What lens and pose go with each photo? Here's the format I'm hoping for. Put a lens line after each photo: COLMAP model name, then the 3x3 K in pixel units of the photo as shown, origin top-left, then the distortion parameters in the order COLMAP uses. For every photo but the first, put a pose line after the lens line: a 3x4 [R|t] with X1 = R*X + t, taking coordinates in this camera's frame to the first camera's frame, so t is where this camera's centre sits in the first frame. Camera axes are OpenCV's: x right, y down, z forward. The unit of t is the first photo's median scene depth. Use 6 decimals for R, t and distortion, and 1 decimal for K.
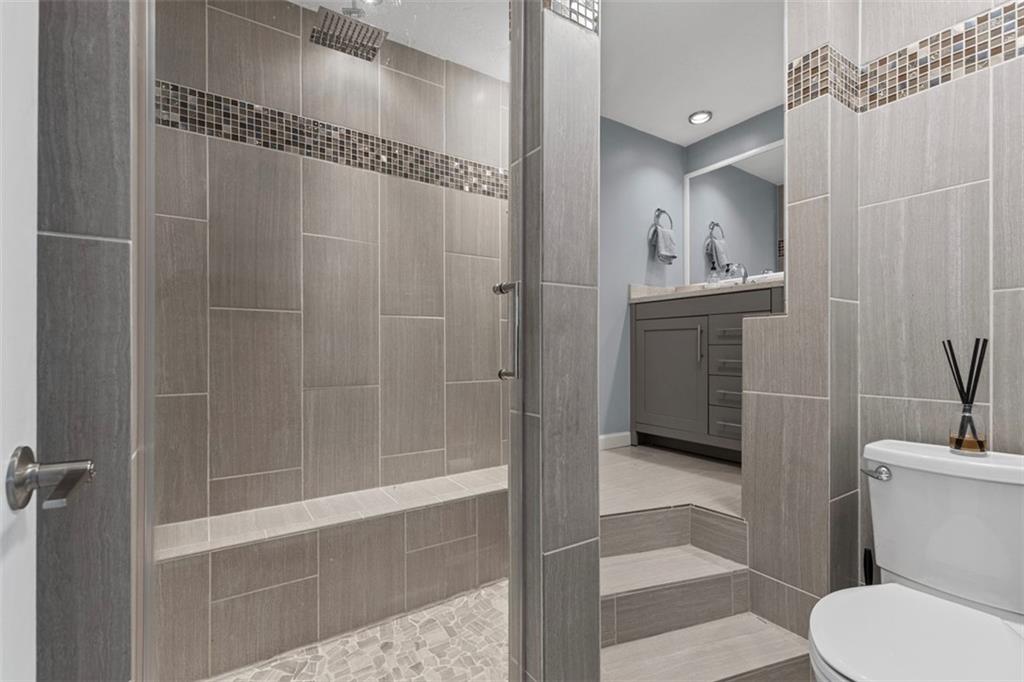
lens RADIAL K [[464.4, 0, 509.6], [0, 464.4, 345.2], [0, 0, 1]] dist [0.011313, -0.000548]
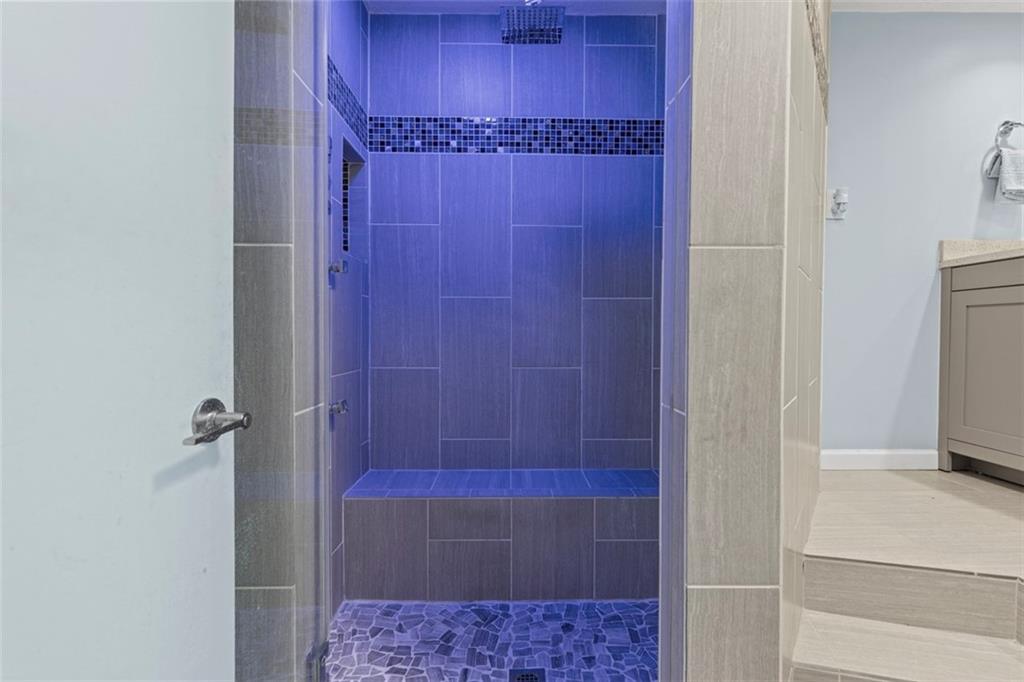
lens RADIAL K [[454.9, 0, 517.3], [0, 454.9, 338.8], [0, 0, 1]] dist [0.007432, 0.000386]
pose [[0.841175, 0.010719, -0.540656, 0.159231], [0.000240, 0.999796, 0.020195, 0.003911], [0.540763, -0.017118, 0.841001, 0.119231]]
